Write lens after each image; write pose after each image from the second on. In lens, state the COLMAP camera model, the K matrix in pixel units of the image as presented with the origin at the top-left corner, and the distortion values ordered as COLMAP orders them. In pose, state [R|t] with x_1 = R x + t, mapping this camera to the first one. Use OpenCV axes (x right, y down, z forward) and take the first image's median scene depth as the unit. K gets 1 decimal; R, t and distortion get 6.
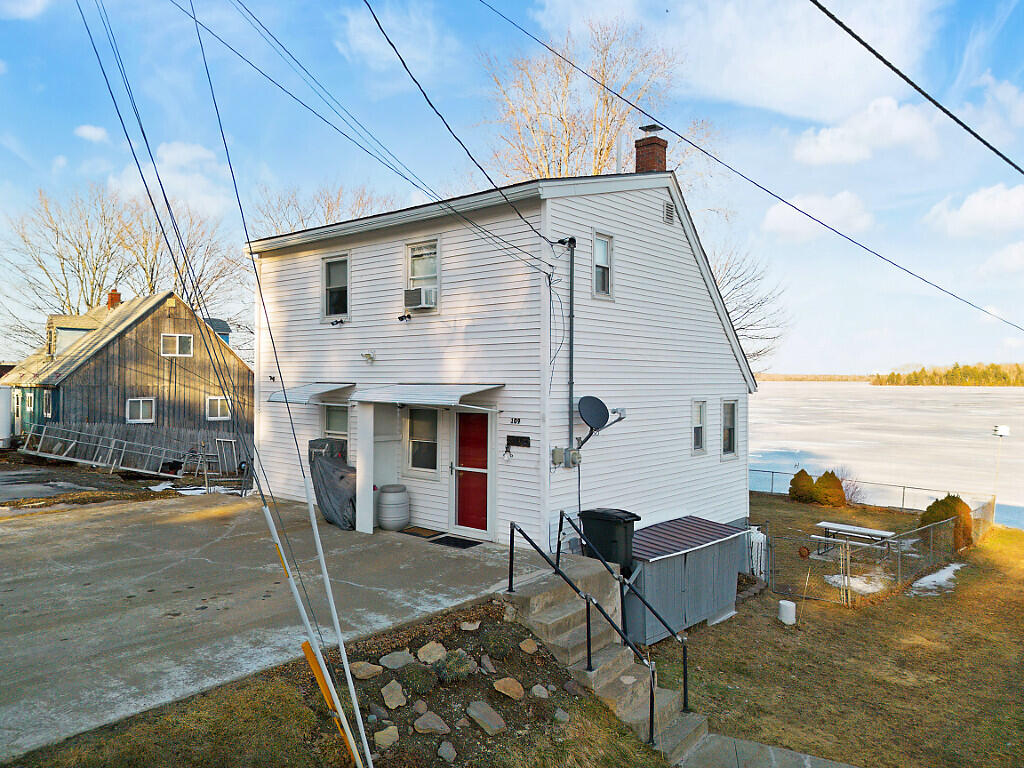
lens RADIAL K [[720.3, 0, 512.0], [0, 720.3, 384.0], [0, 0, 1]] dist [0.070347, -0.073936]
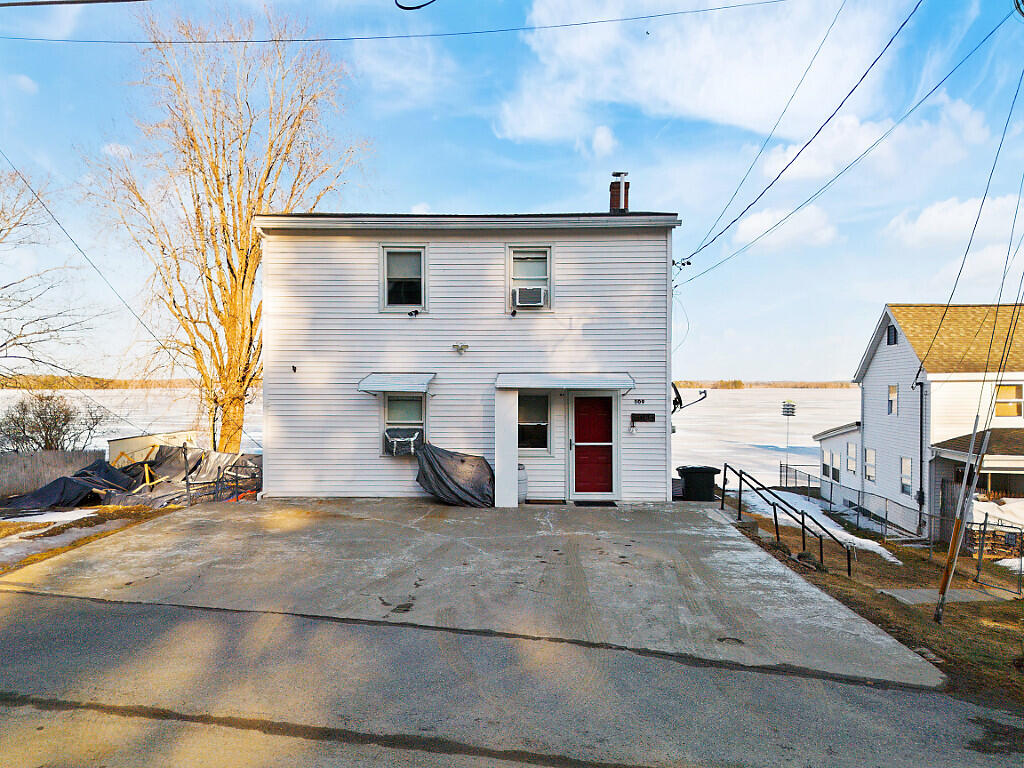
lens RADIAL K [[717.8, 0, 512.0], [0, 717.8, 384.0], [0, 0, 1]] dist [0.060868, -0.053497]
pose [[0.780471, 0.002593, 0.625186, -0.886976], [0.006423, 0.999905, -0.012165, 0.032230], [-0.625159, 0.013510, 0.780381, 0.150295]]
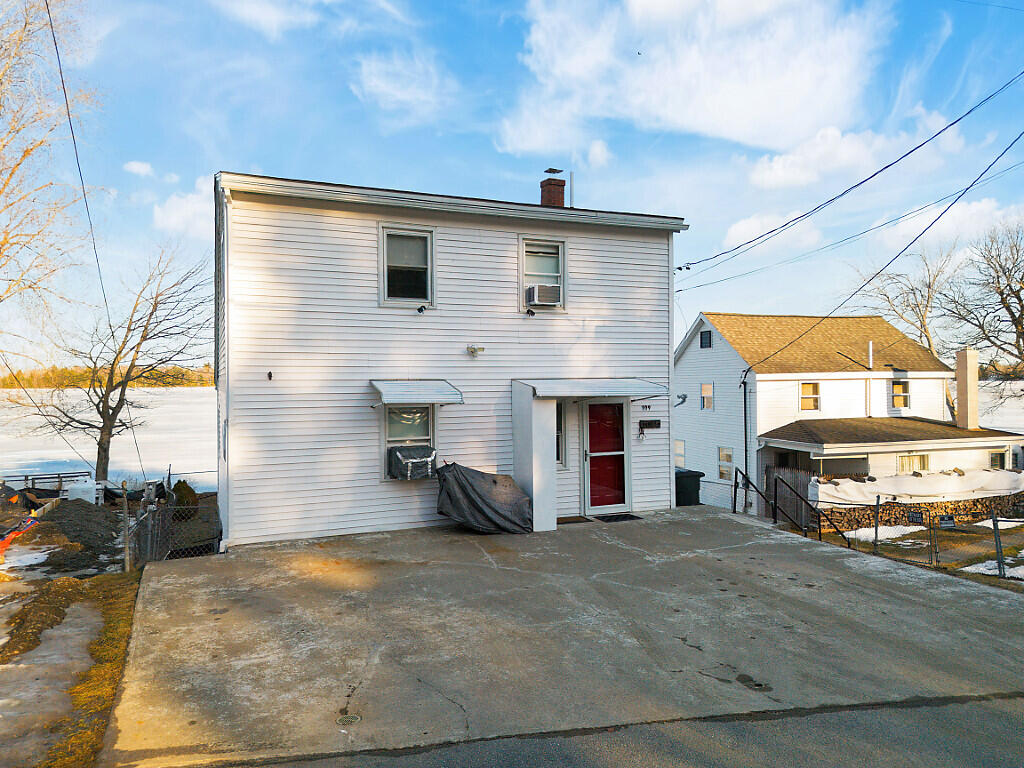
lens RADIAL K [[710.0, 0, 504.2], [0, 710.0, 376.8], [0, 0, 1]] dist [0.051995, -0.046906]
pose [[0.458617, 0.000446, 0.888634, -1.093879], [0.017253, 0.999807, -0.009406, 0.005731], [-0.888467, 0.019645, 0.458521, 0.616568]]
